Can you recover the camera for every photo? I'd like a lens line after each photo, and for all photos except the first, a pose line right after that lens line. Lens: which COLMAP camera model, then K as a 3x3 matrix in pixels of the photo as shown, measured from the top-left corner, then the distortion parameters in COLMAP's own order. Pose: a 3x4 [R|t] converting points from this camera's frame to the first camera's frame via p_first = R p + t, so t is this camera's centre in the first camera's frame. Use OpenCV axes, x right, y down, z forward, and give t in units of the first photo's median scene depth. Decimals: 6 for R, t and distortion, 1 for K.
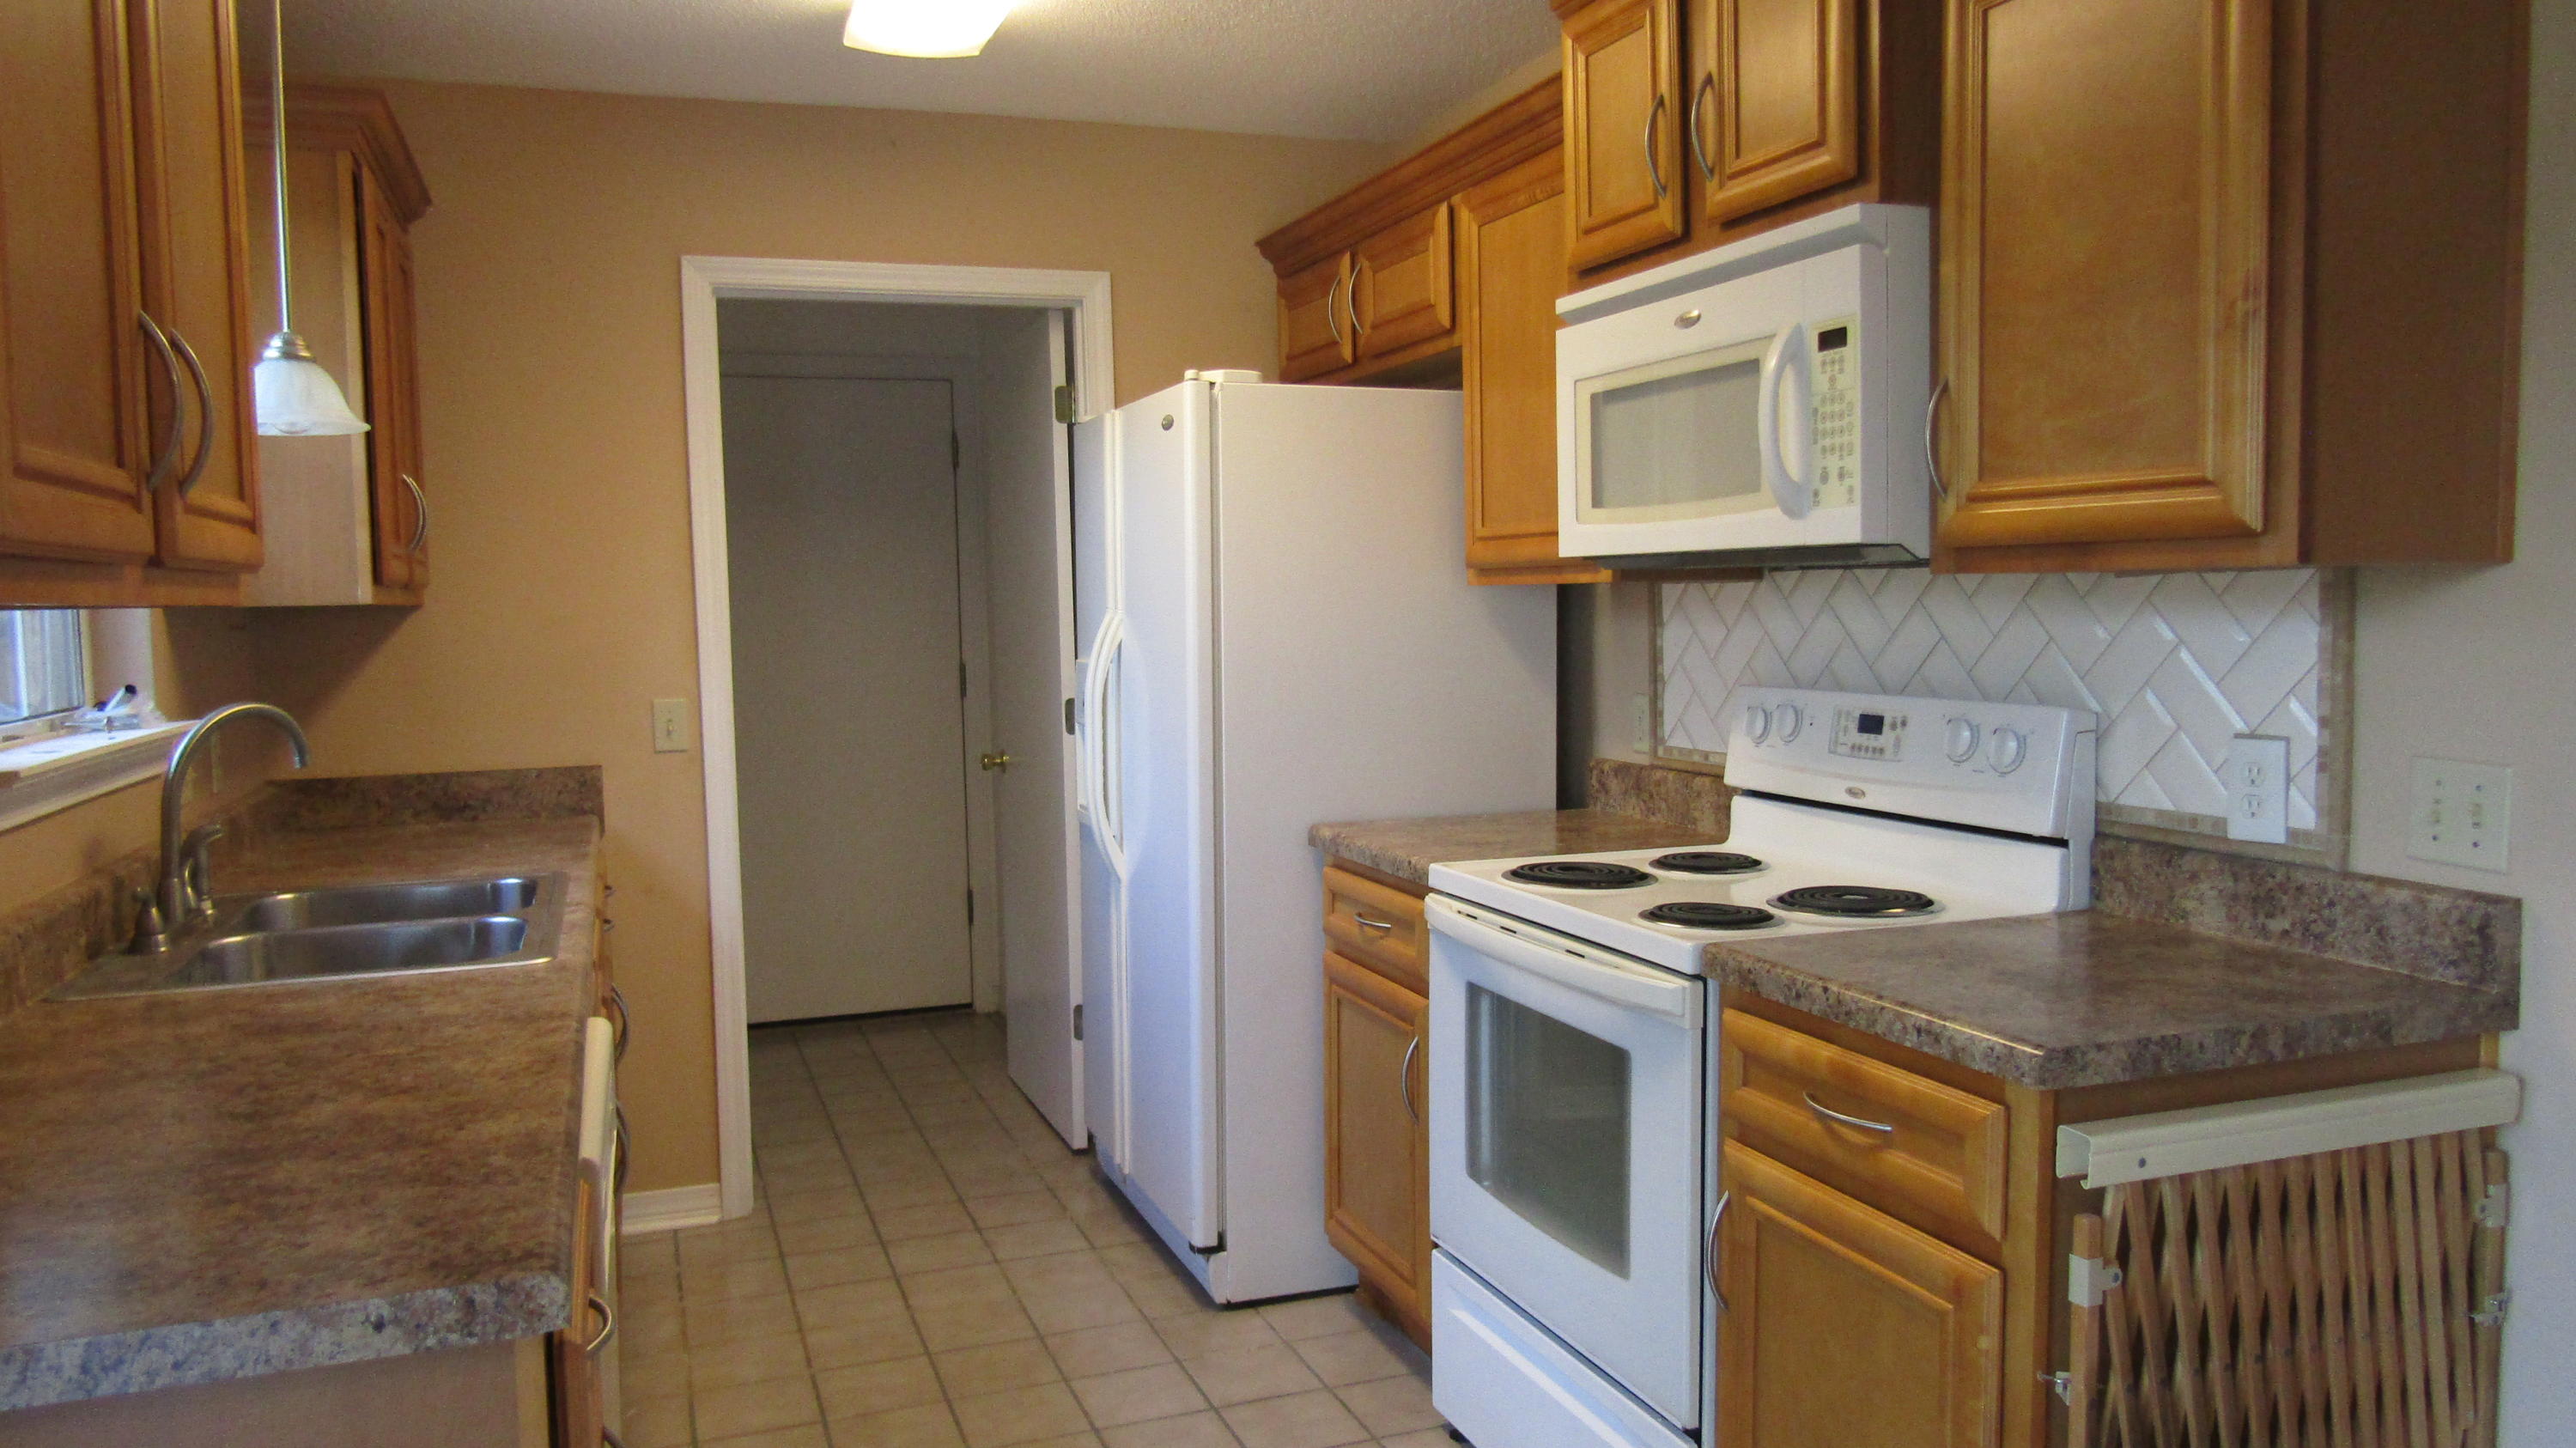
lens RADIAL K [[1840.9, 0, 1281.4], [0, 1840.9, 718.4], [0, 0, 1]] dist [-0.010856, 0.004757]
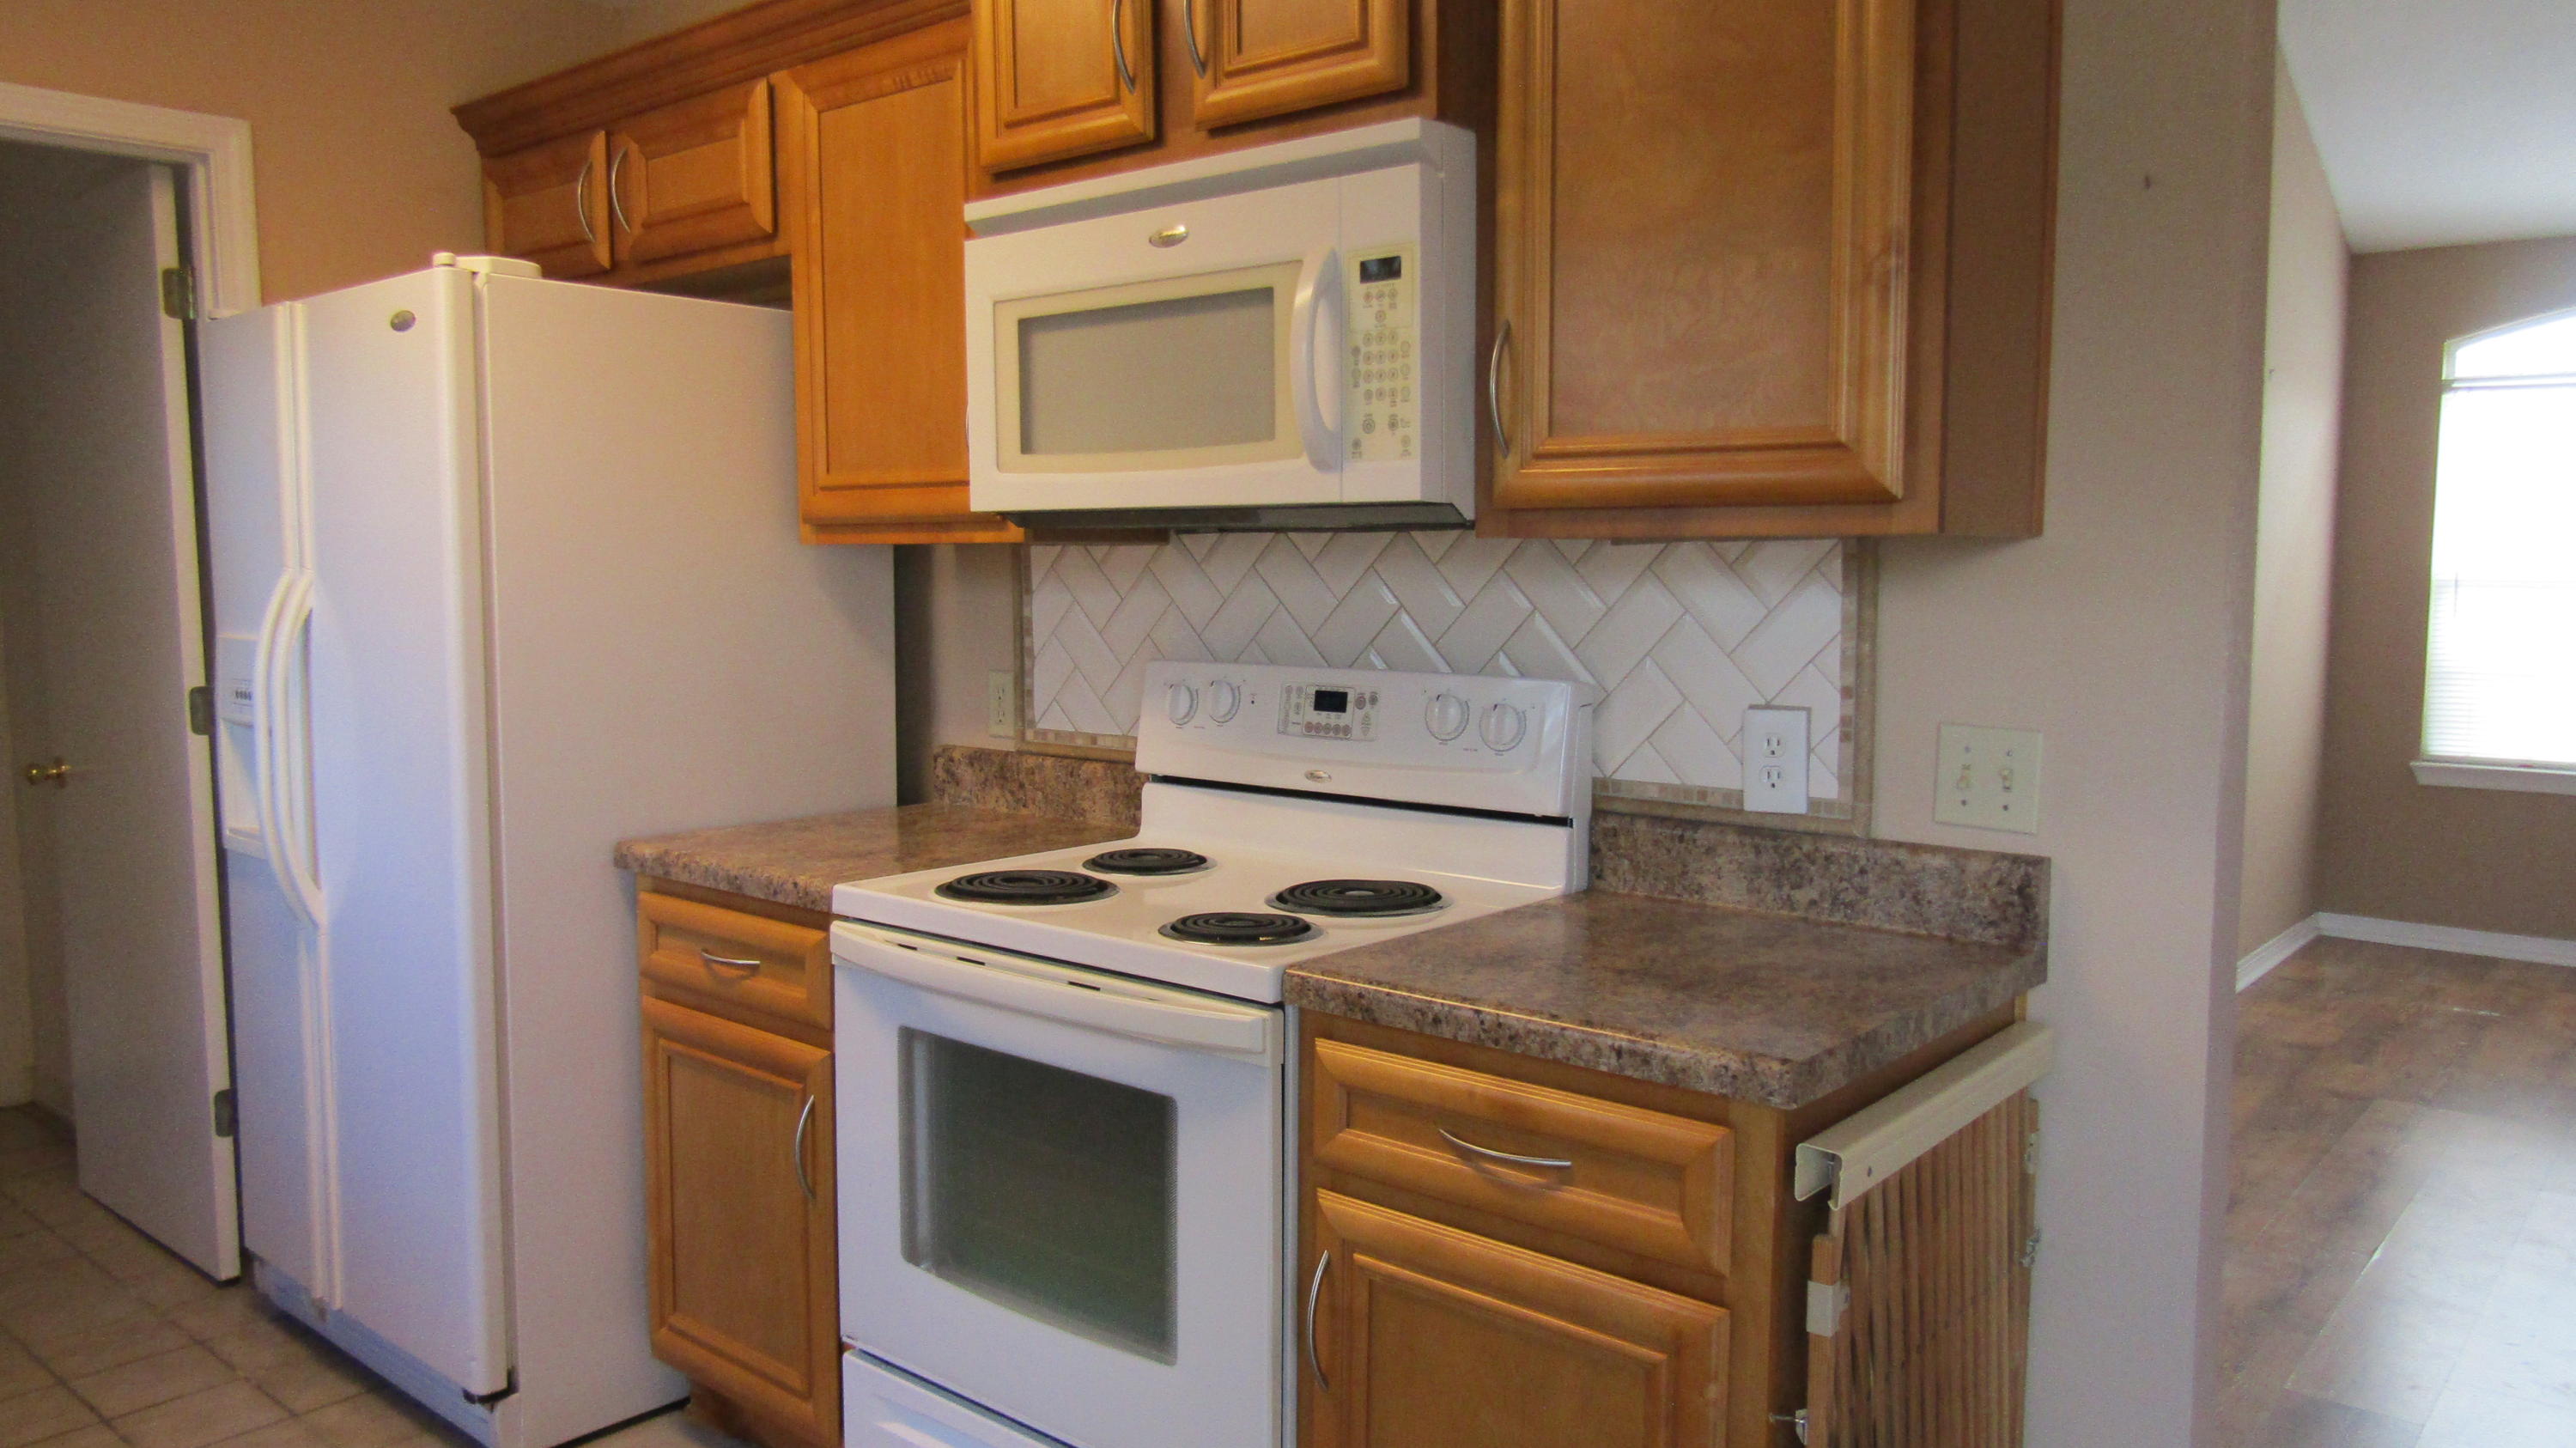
lens RADIAL K [[1840.9, 0, 1300.8], [0, 1840.9, 720.4], [0, 0, 1]] dist [-0.010856, 0.004757]
pose [[0.871847, -0.027662, 0.488997, -0.139966], [0.019230, 0.999567, 0.022259, -0.007945], [-0.489401, -0.010003, 0.872001, 0.198690]]
